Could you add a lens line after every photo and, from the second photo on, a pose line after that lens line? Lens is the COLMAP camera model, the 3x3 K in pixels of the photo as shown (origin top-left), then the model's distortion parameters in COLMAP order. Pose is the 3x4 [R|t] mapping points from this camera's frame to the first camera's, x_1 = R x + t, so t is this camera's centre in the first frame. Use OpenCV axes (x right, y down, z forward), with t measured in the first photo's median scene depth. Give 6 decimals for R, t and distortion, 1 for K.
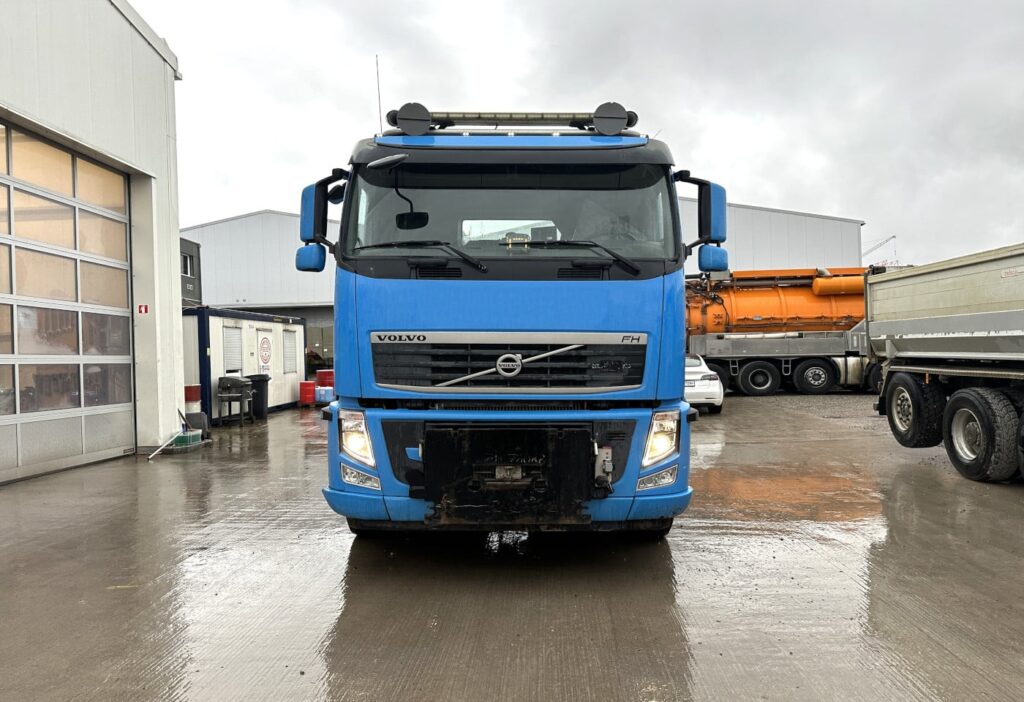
lens RADIAL K [[699.5, 0, 510.2], [0, 699.5, 359.5], [0, 0, 1]] dist [0.080061, -0.033350]
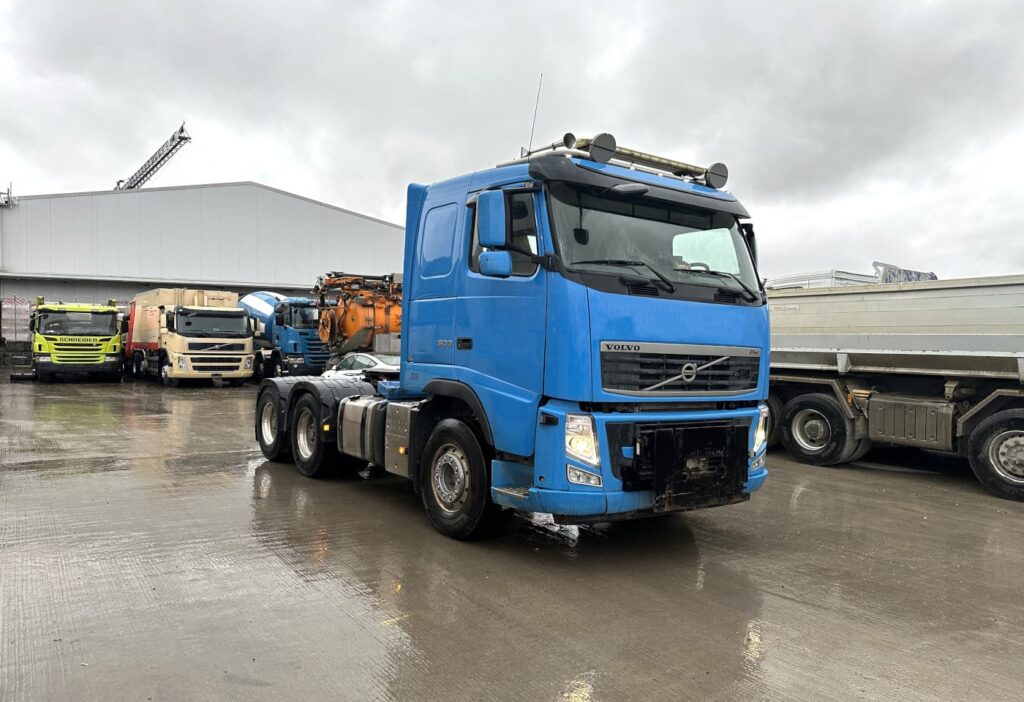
lens RADIAL K [[699.5, 0, 508.3], [0, 699.5, 350.6], [0, 0, 1]] dist [0.080061, -0.033350]
pose [[0.831360, 0.024894, 0.555177, -0.914233], [-0.021458, 0.999689, -0.012693, -0.007493], [-0.555320, -0.001360, 0.831636, 0.181353]]
